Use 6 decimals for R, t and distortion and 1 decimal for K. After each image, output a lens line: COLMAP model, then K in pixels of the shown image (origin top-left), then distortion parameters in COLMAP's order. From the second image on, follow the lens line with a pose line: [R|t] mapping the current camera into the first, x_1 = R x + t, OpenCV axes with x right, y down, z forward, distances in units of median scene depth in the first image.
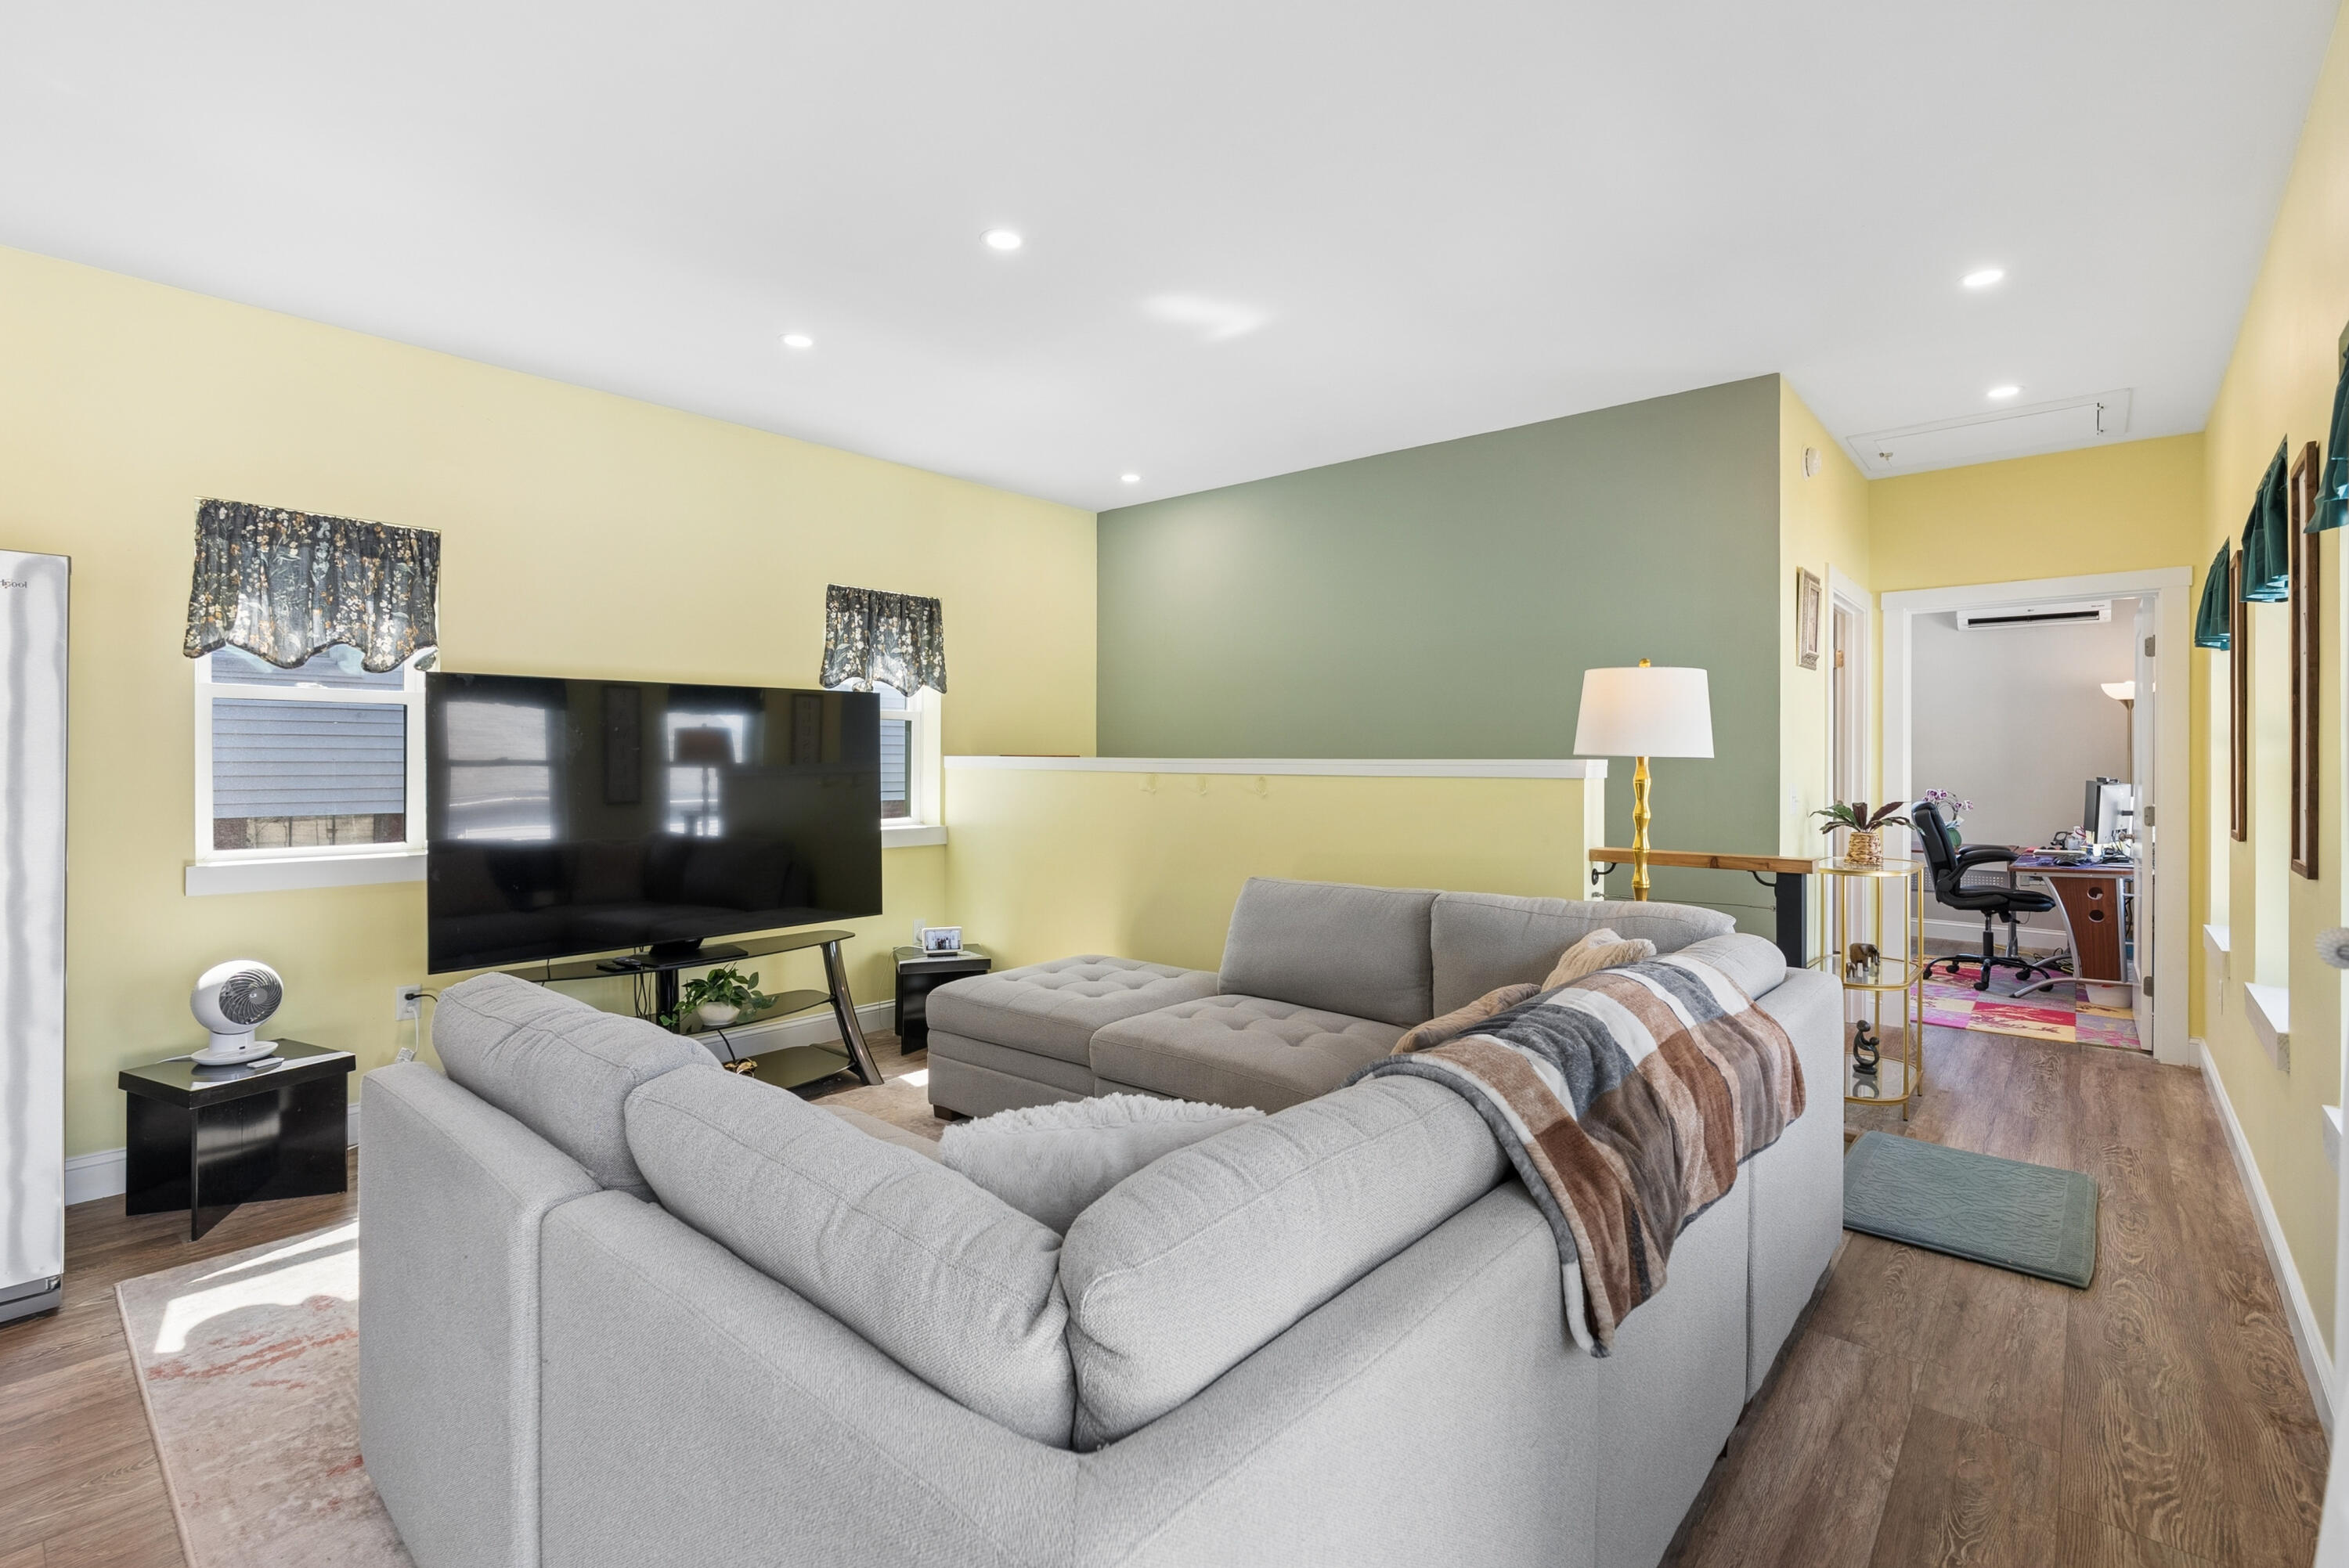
lens RADIAL K [[1069.6, 0, 1150.8], [0, 1069.6, 761.1], [0, 0, 1]] dist [-0.007374, 0.001141]
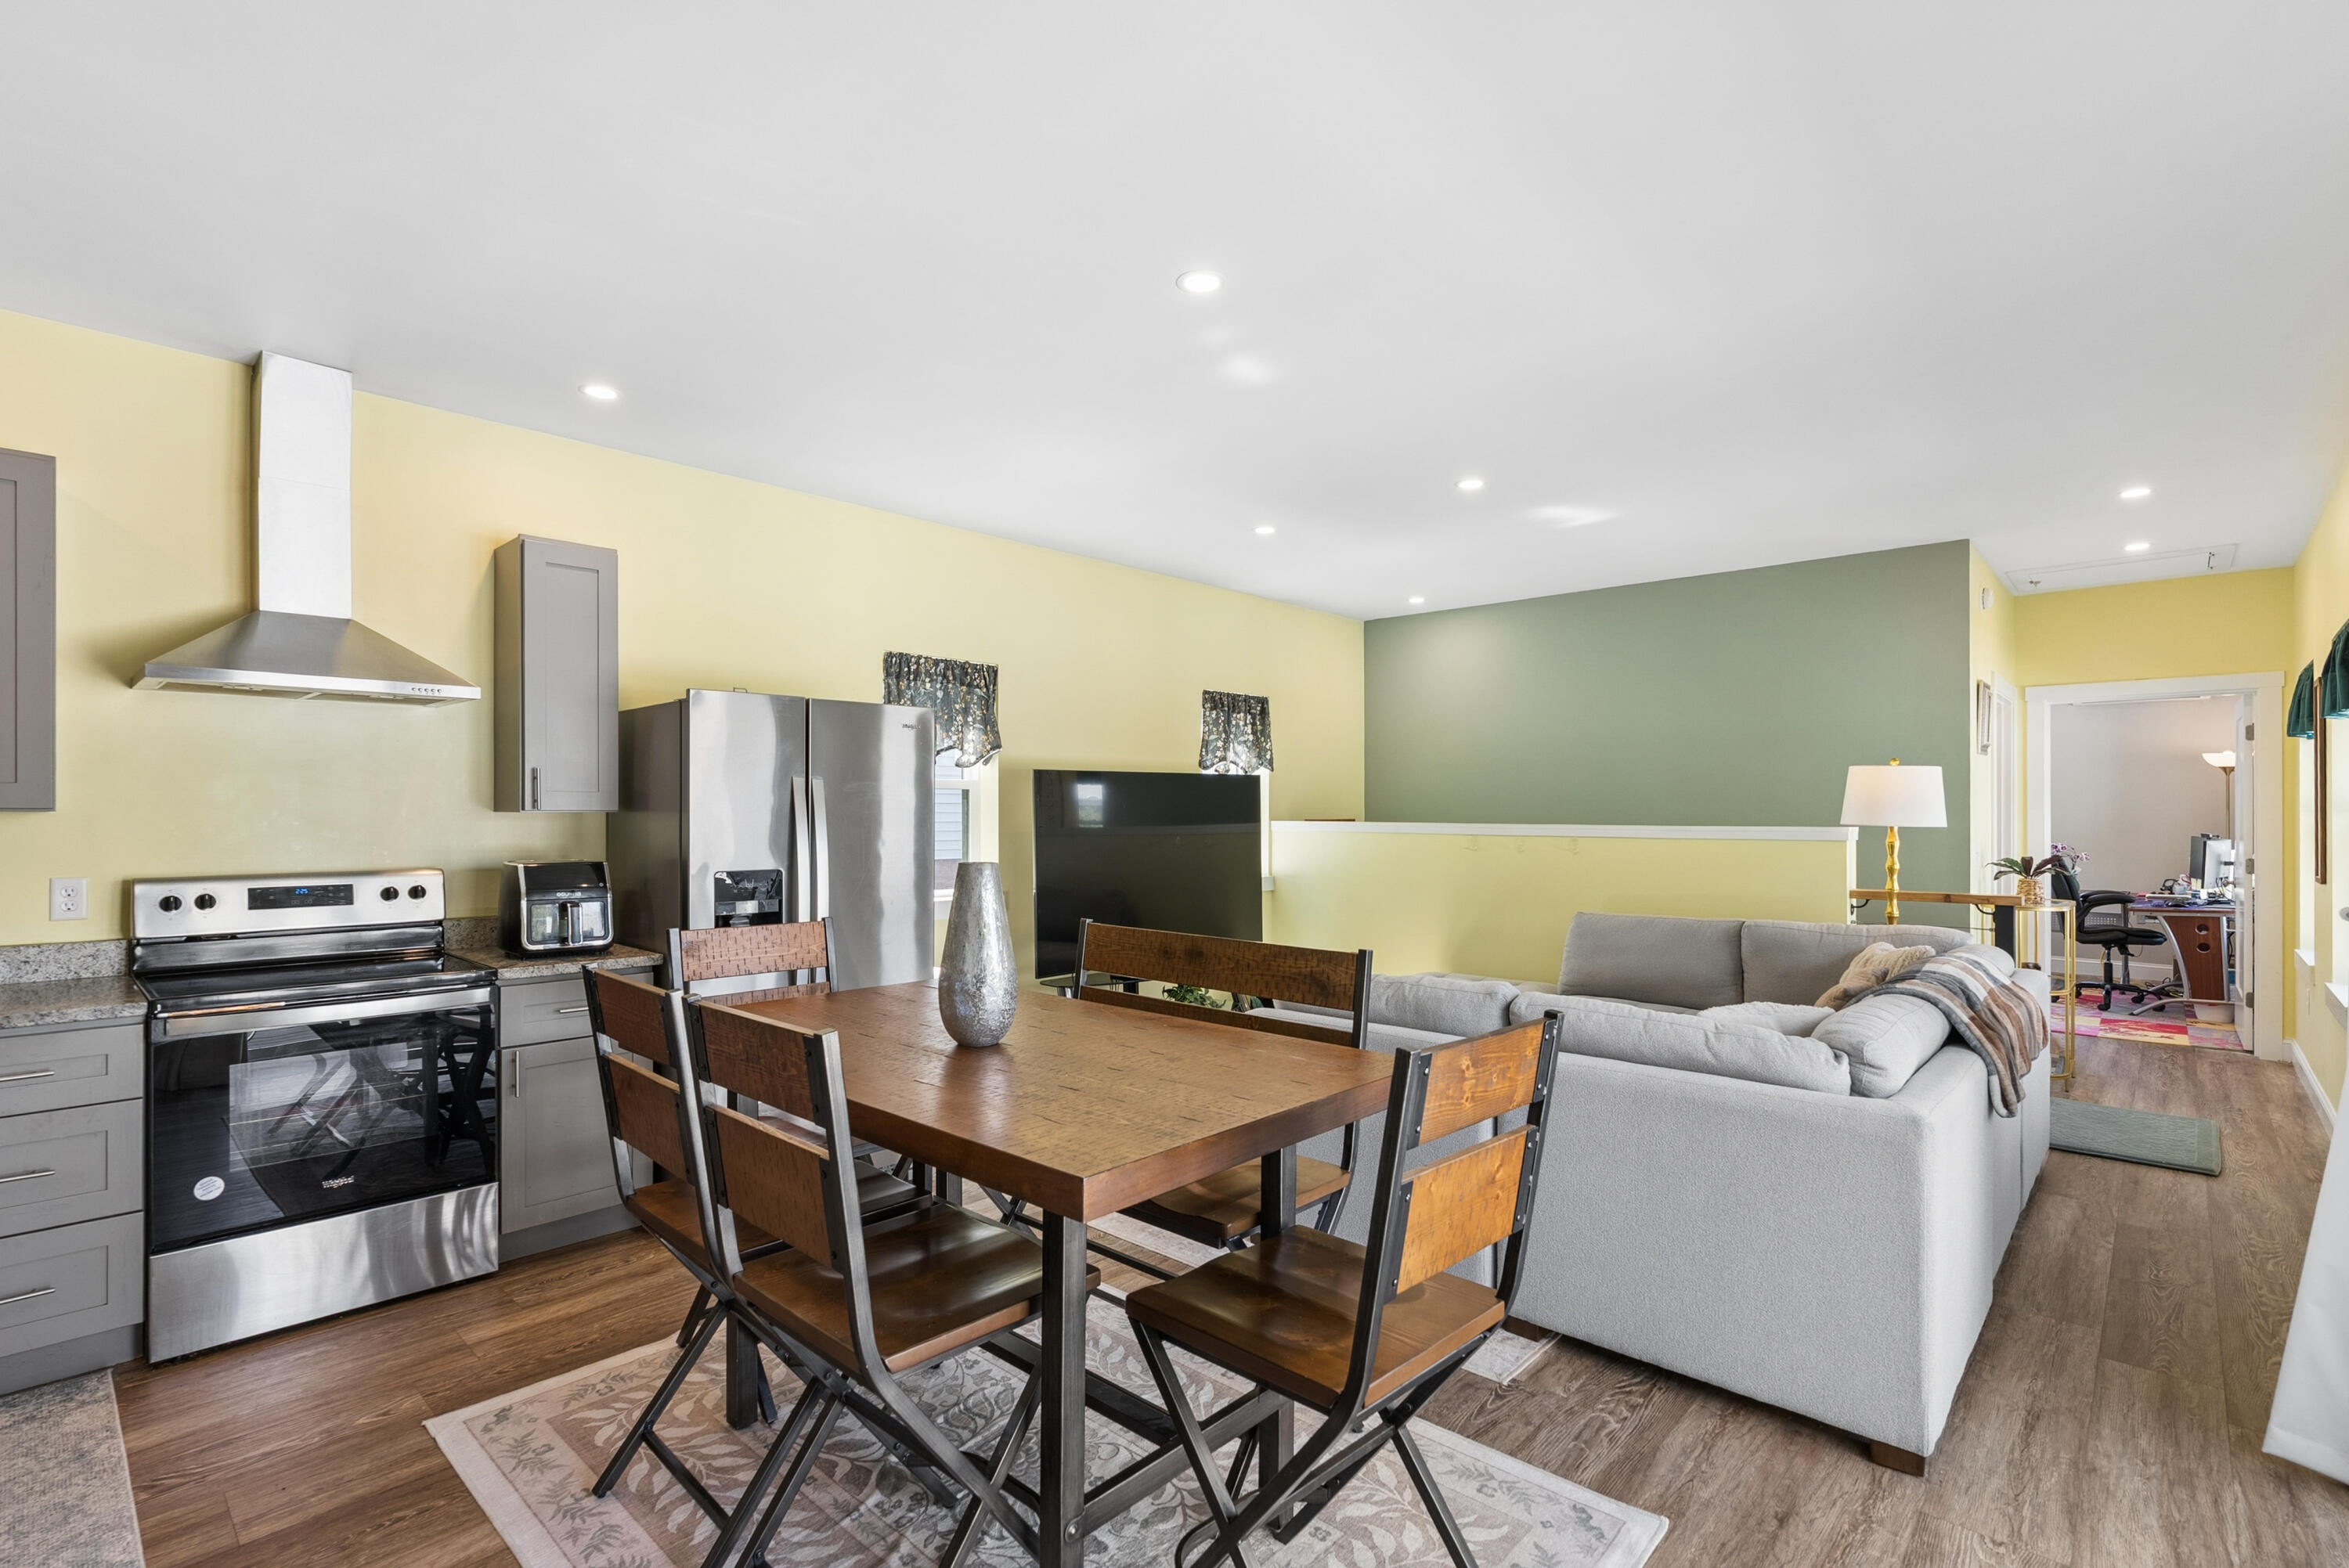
lens RADIAL K [[1082.8, 0, 1160.5], [0, 1082.8, 811.1], [0, 0, 1]] dist [-0.000873, -0.000499]
pose [[0.999621, -0.003159, -0.027336, -0.353045], [0.003154, 0.999995, -0.000248, -0.019238], [0.027337, 0.000162, 0.999626, -0.353599]]
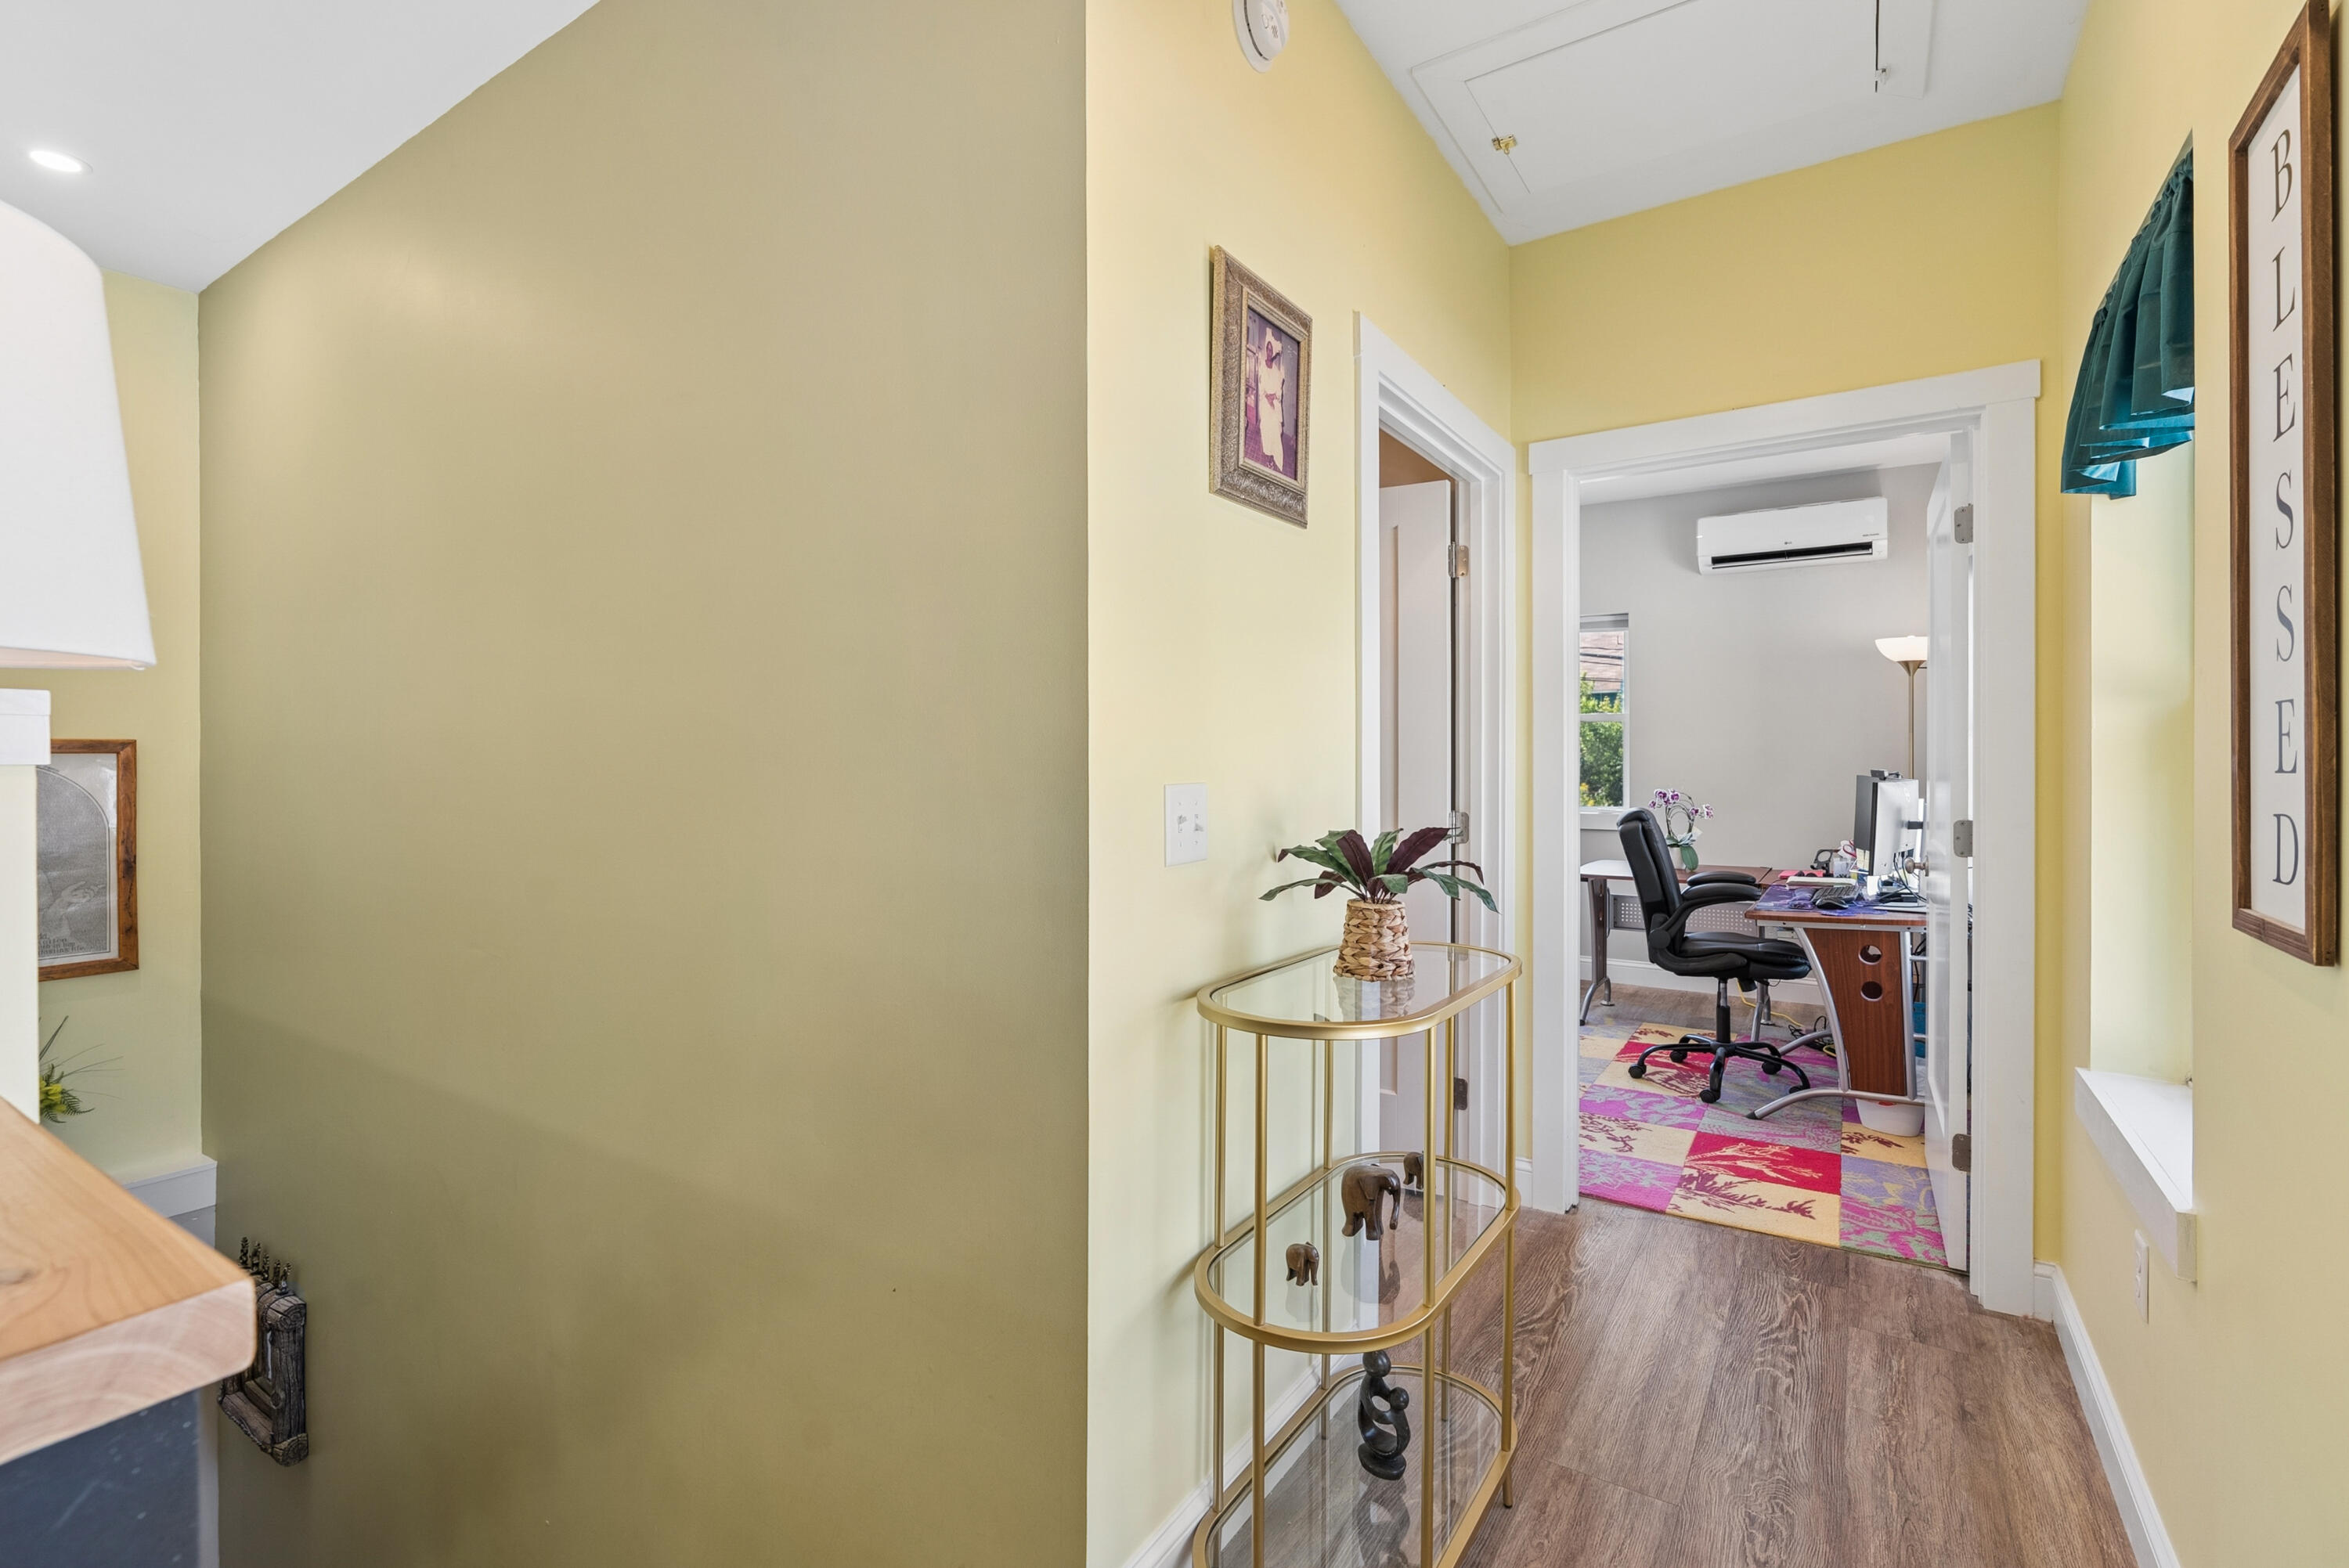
lens RADIAL K [[1057.7, 0, 1162.3], [0, 1057.7, 774.7], [0, 0, 1]] dist [-0.005059, -0.000365]
pose [[0.990269, -0.007169, 0.138981, 0.500096], [0.005837, 0.999933, 0.009992, 0.012505], [-0.139043, -0.009084, 0.990245, 0.570268]]
